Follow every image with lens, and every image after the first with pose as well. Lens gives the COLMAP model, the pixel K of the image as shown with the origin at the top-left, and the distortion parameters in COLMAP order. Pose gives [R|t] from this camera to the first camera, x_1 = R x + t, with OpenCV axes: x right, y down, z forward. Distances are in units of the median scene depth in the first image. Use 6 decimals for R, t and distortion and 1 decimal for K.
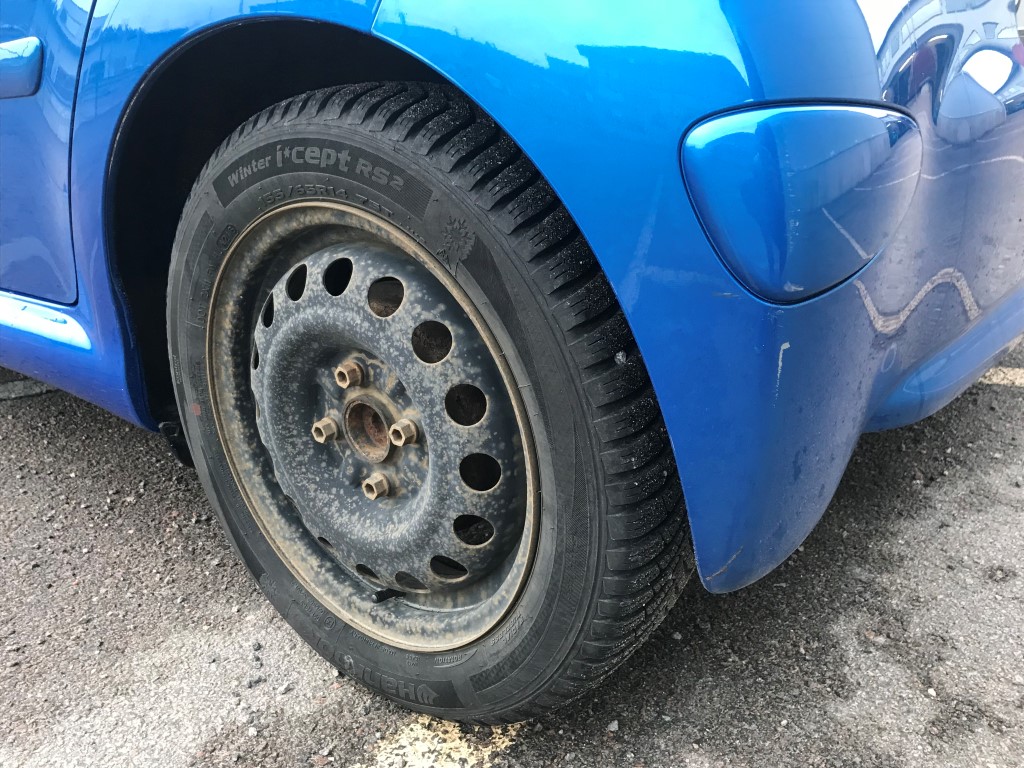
lens RADIAL K [[856.1, 0, 512.0], [0, 856.1, 384.0], [0, 0, 1]] dist [-0.000275, 0.004593]
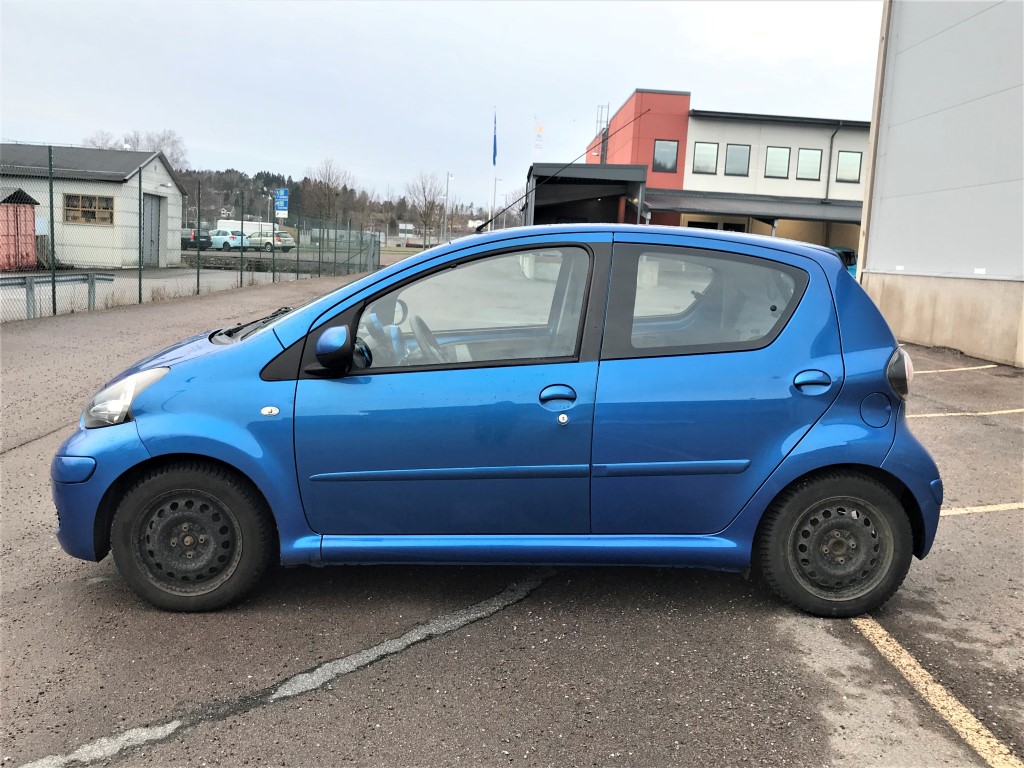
lens RADIAL K [[903.3, 0, 512.0], [0, 903.3, 384.0], [0, 0, 1]] dist [0.001673, -0.007600]
pose [[0.782994, -0.029828, 0.621313, -4.138616], [0.174407, 0.969311, -0.173257, -0.233479], [-0.597078, 0.244020, 0.764168, -1.631092]]
